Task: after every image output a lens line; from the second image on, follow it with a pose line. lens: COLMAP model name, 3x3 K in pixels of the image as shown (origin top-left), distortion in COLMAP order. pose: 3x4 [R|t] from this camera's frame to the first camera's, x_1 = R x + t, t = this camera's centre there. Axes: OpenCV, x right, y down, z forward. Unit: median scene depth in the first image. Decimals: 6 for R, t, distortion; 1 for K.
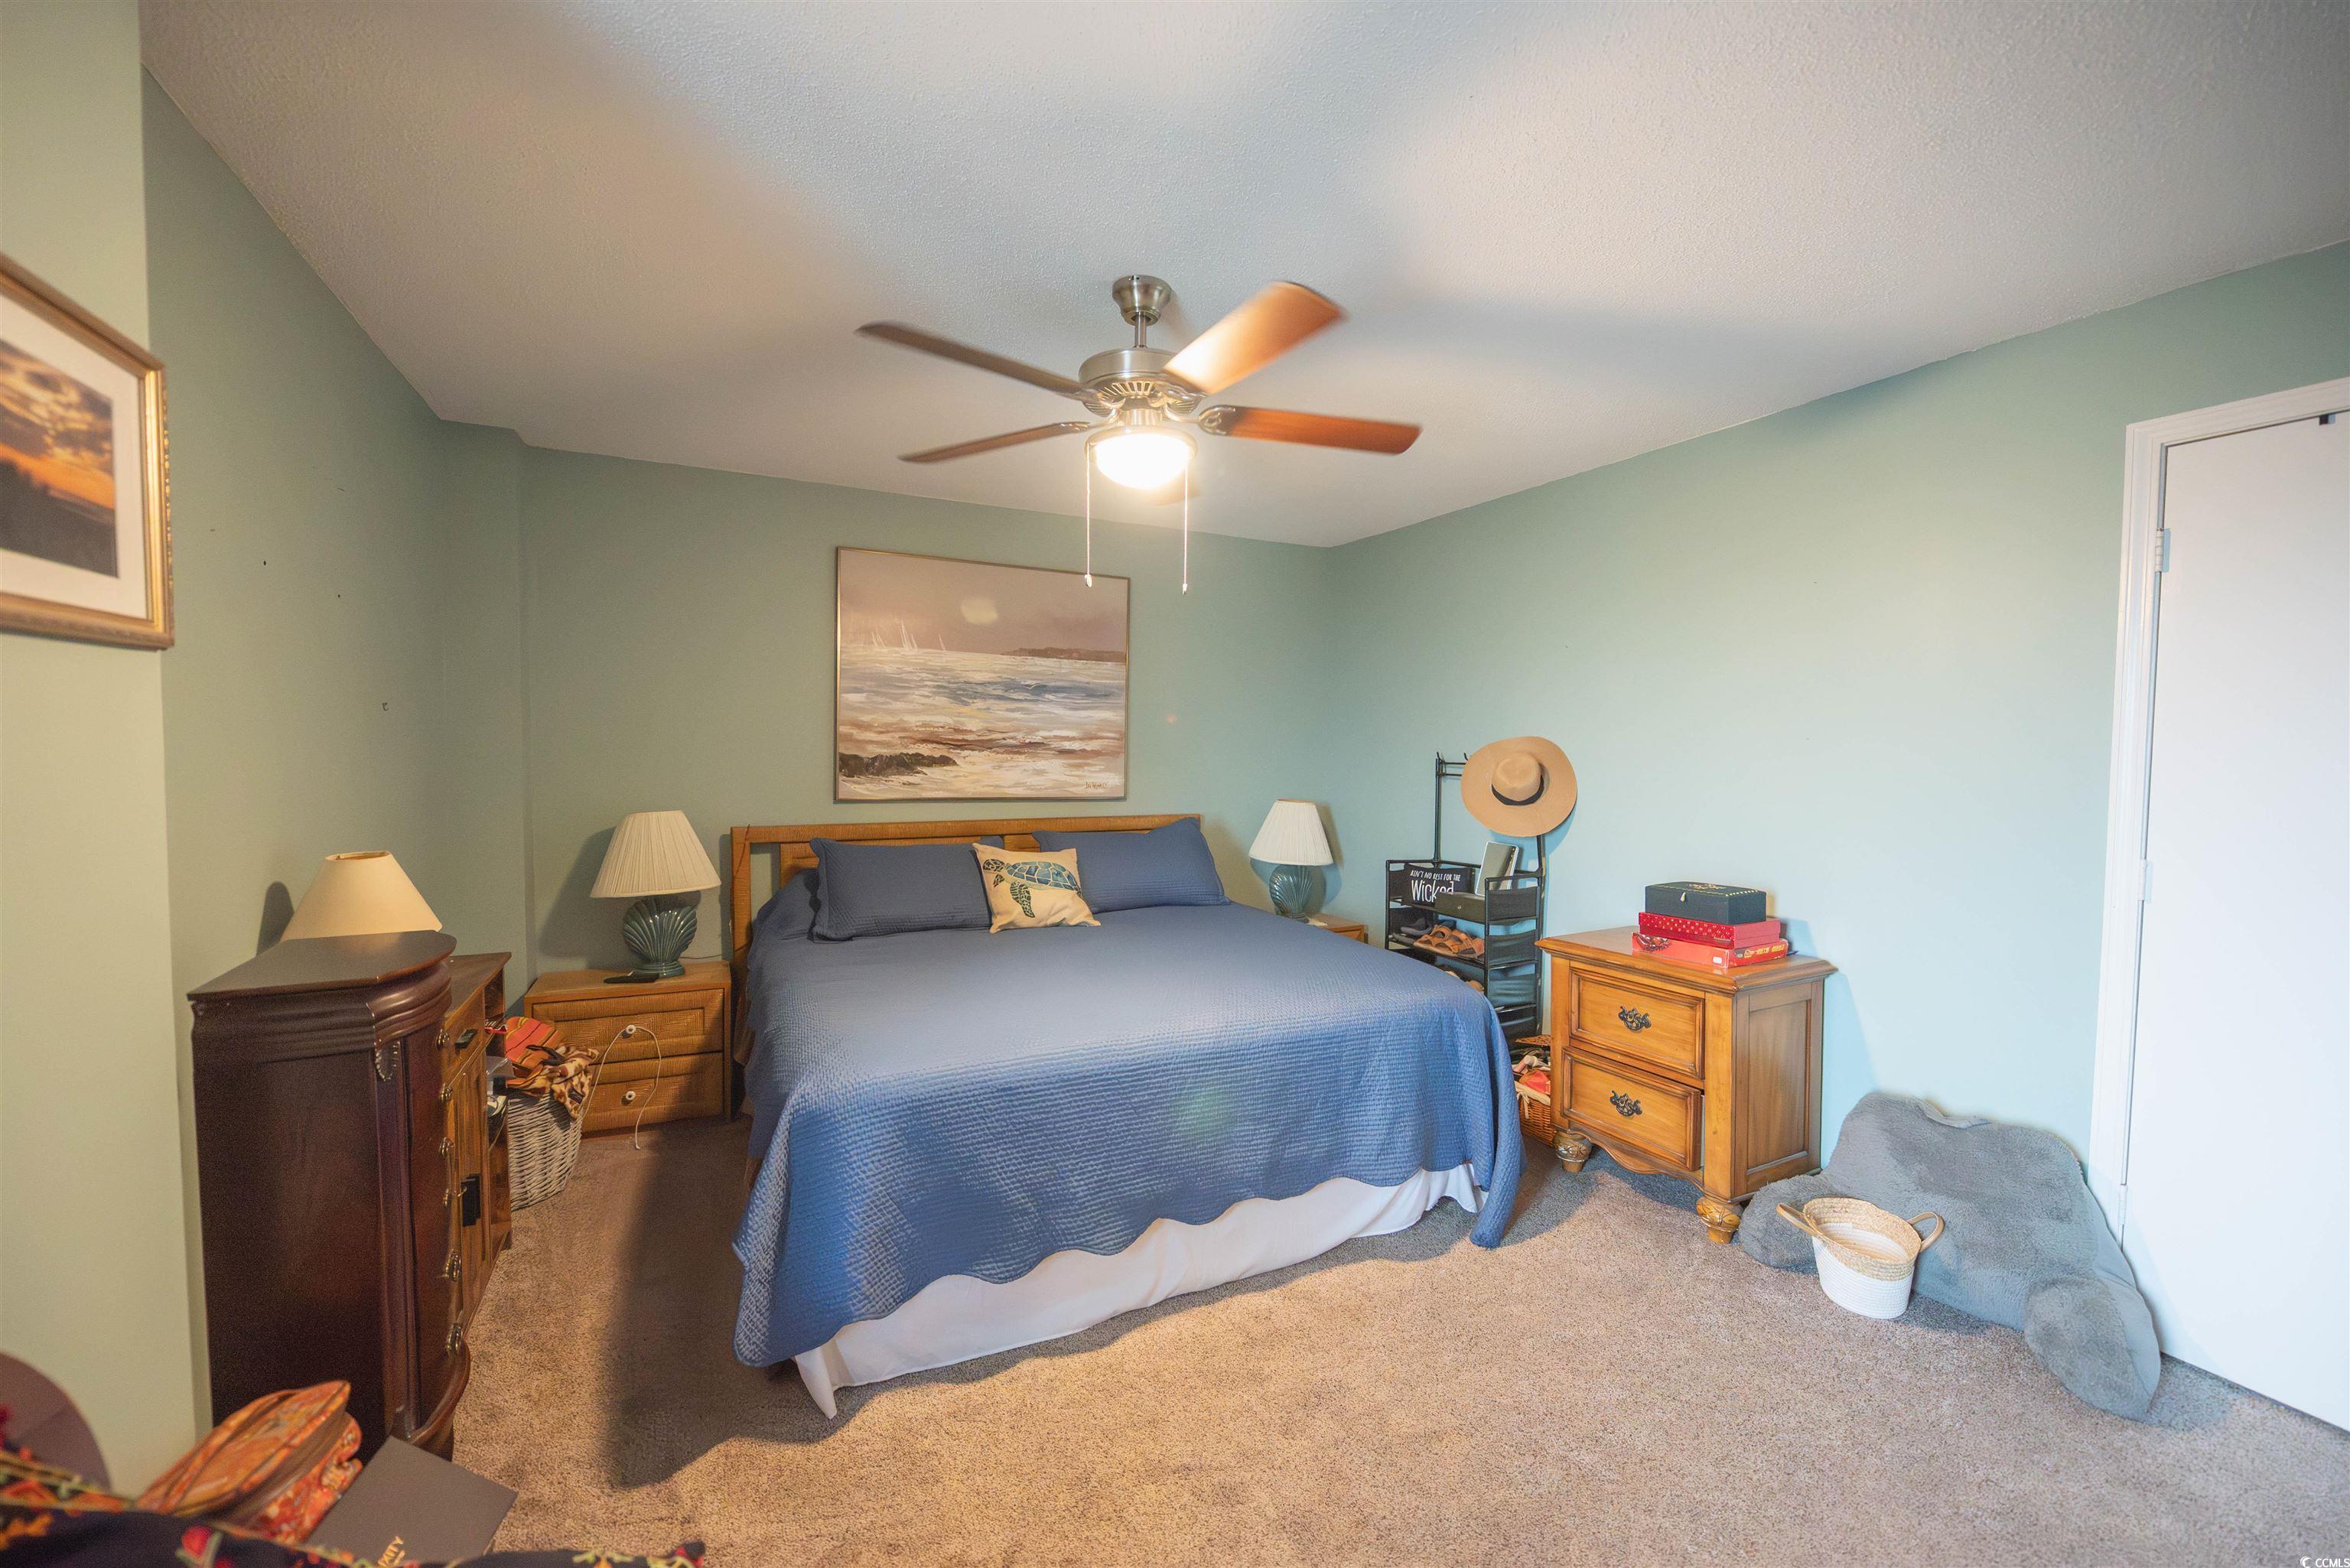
lens RADIAL K [[931.7, 0, 1175.4], [0, 931.7, 787.6], [0, 0, 1]] dist [-0.002043, -0.001745]
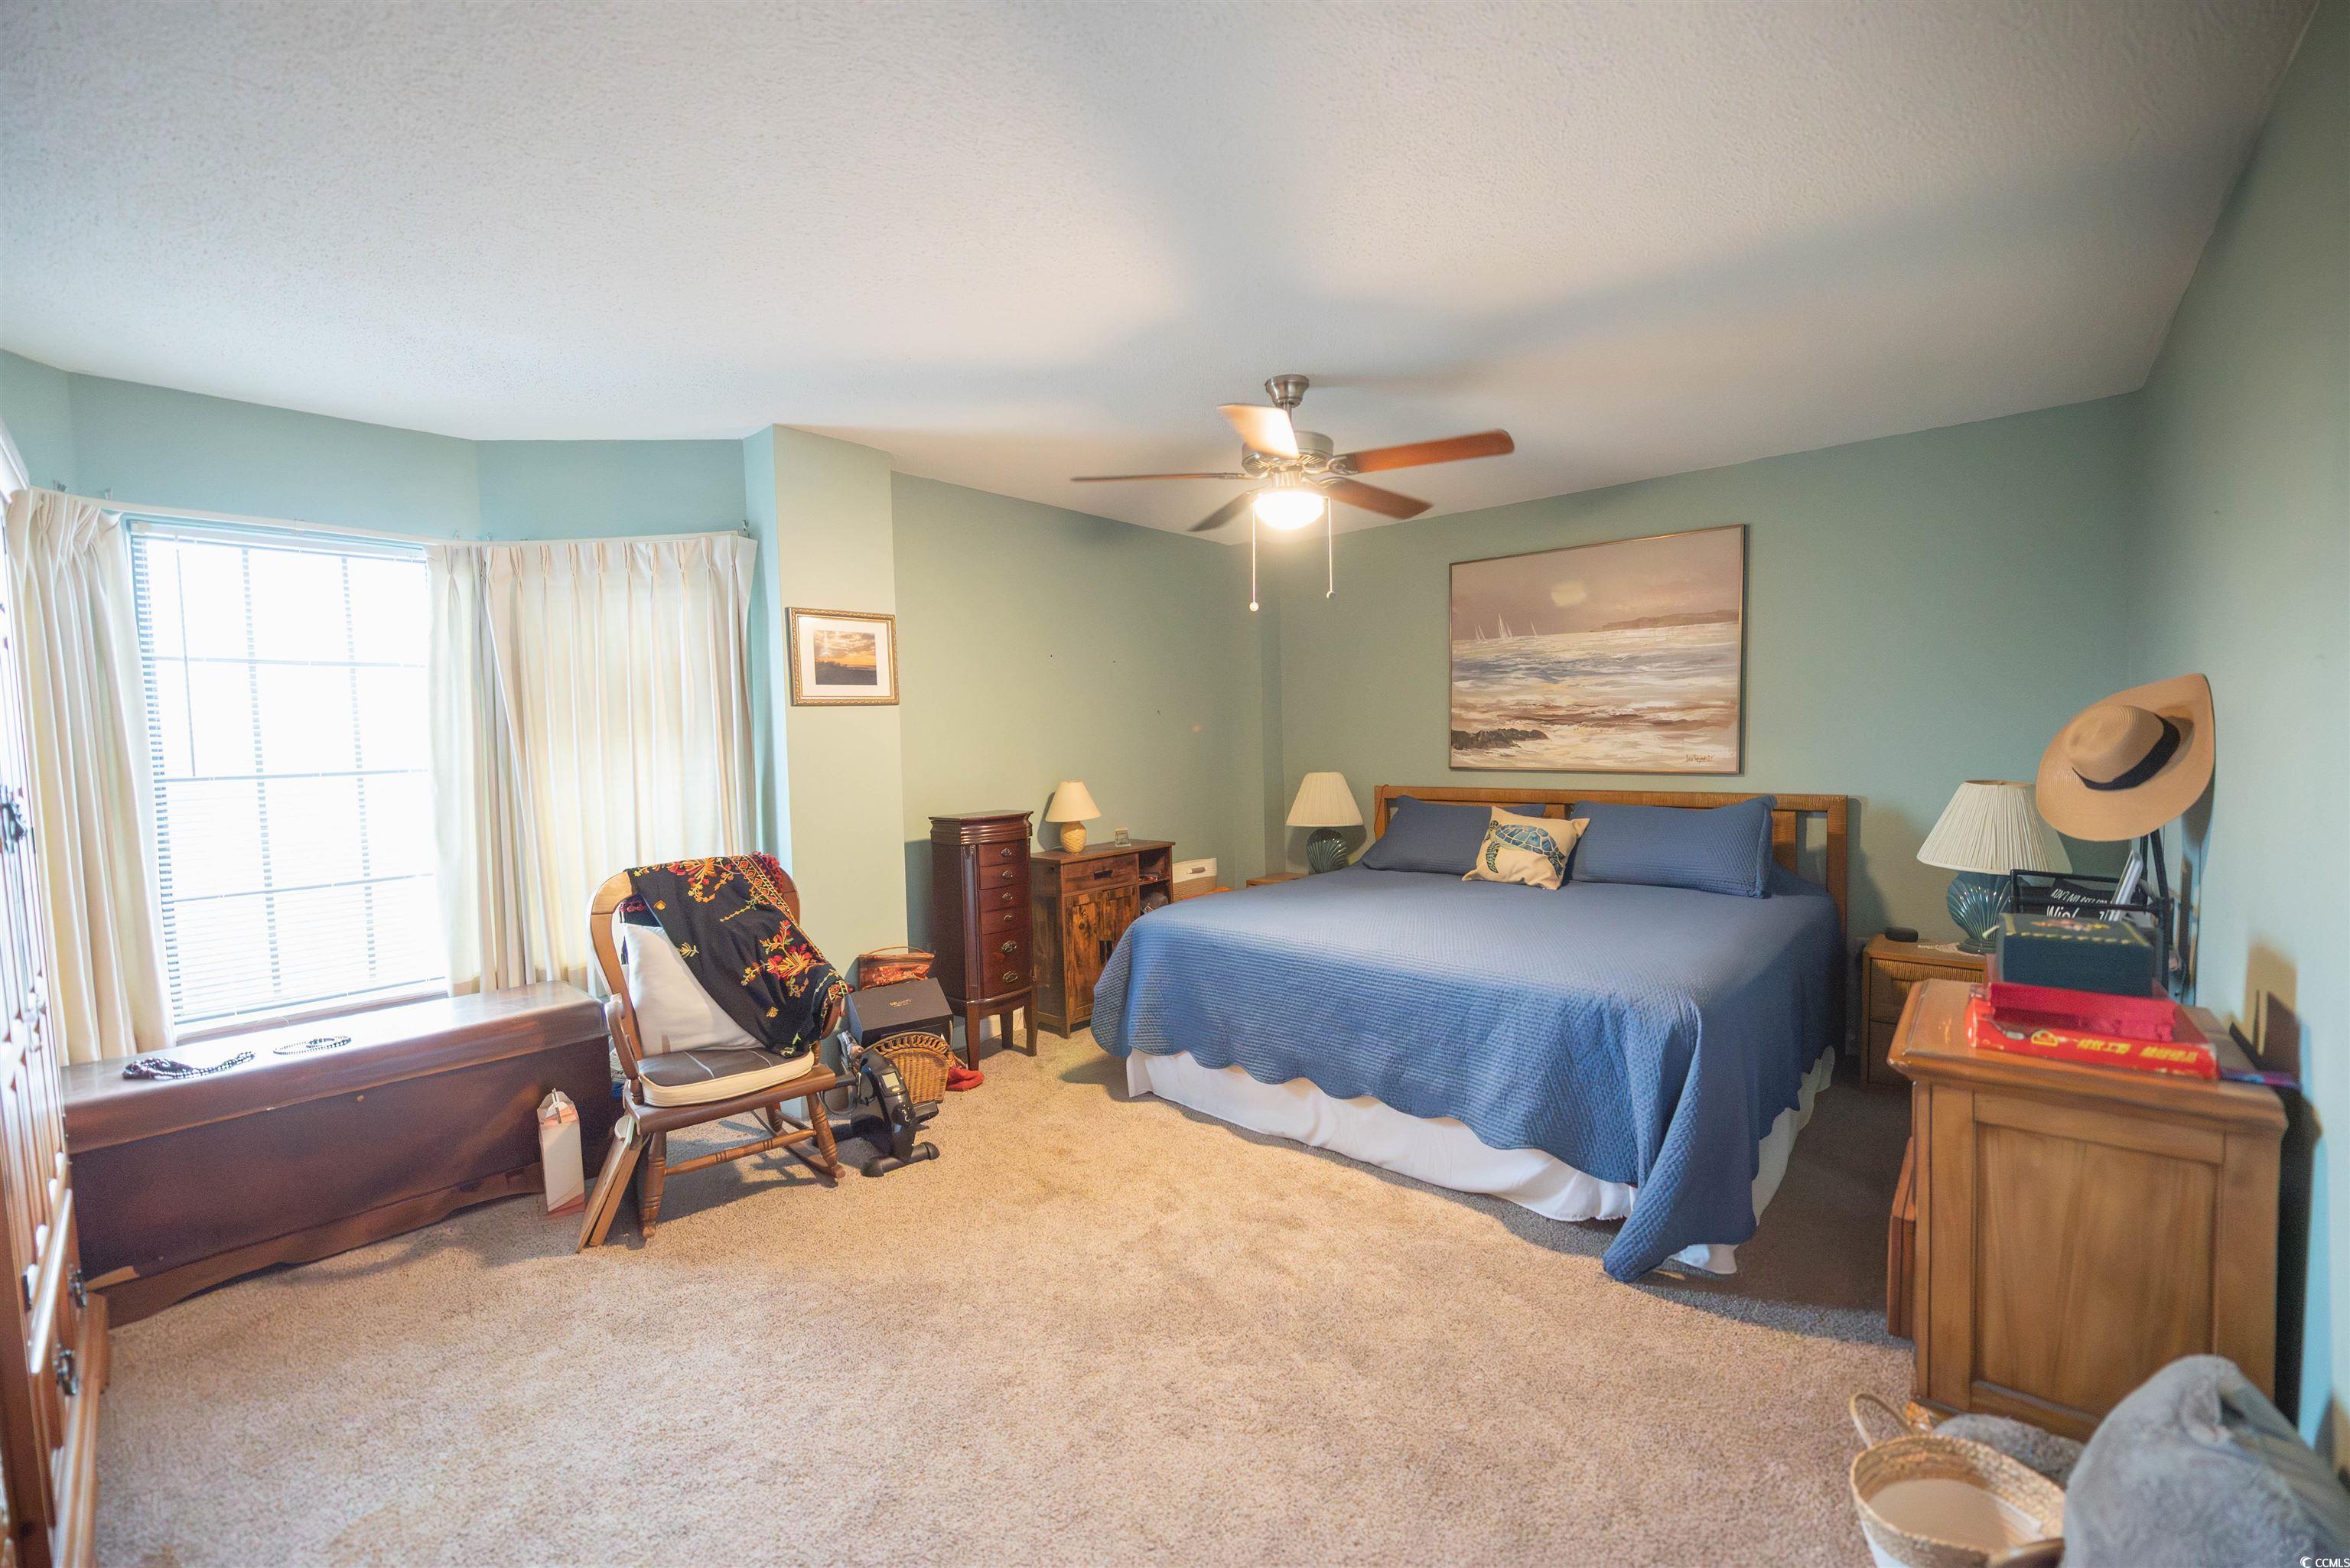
lens RADIAL K [[931.7, 0, 1181.9], [0, 931.7, 790.3], [0, 0, 1]] dist [-0.002043, -0.001745]
pose [[0.384885, 0.036644, -0.922237, 0.928905], [-0.015003, 0.999328, 0.033446, 0.009922], [0.922843, 0.000963, 0.385176, 0.270787]]
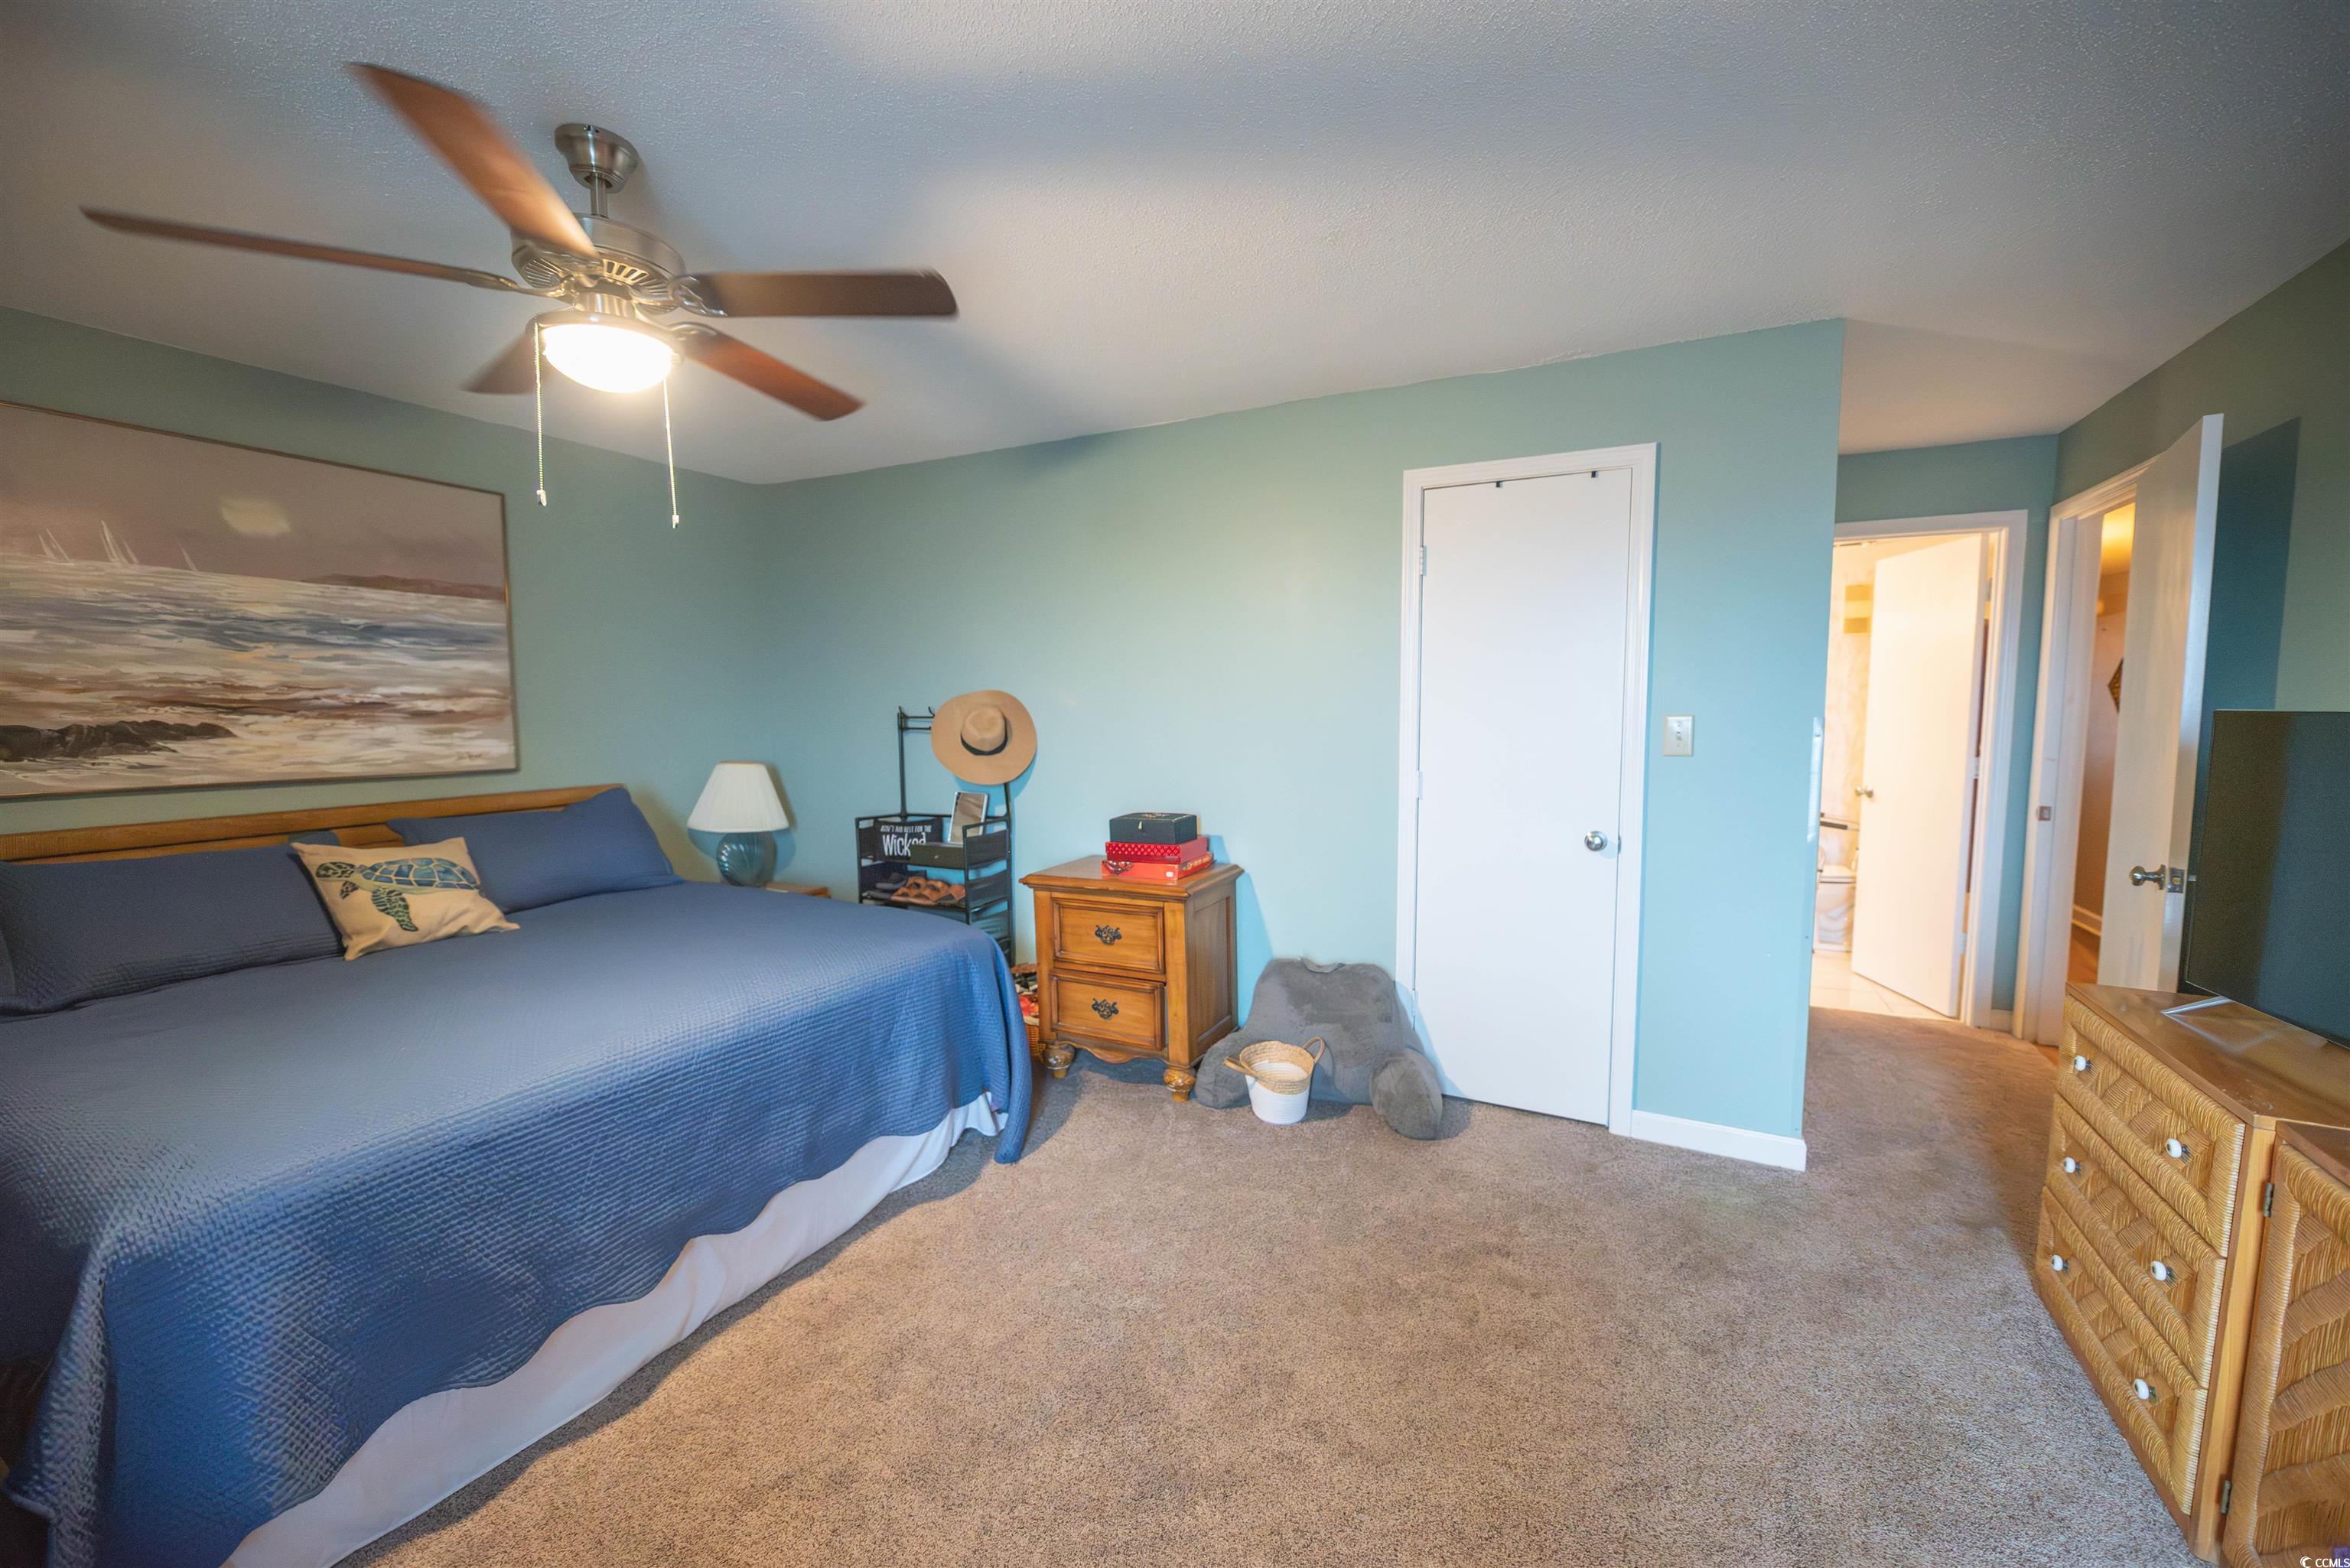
lens RADIAL K [[931.7, 0, 1172.3], [0, 931.7, 786.1], [0, 0, 1]] dist [-0.002043, -0.001745]
pose [[0.807149, -0.066711, 0.586566, -0.114644], [0.038793, 0.997441, 0.060059, -0.001888], [-0.589072, -0.025722, 0.807671, 0.022233]]
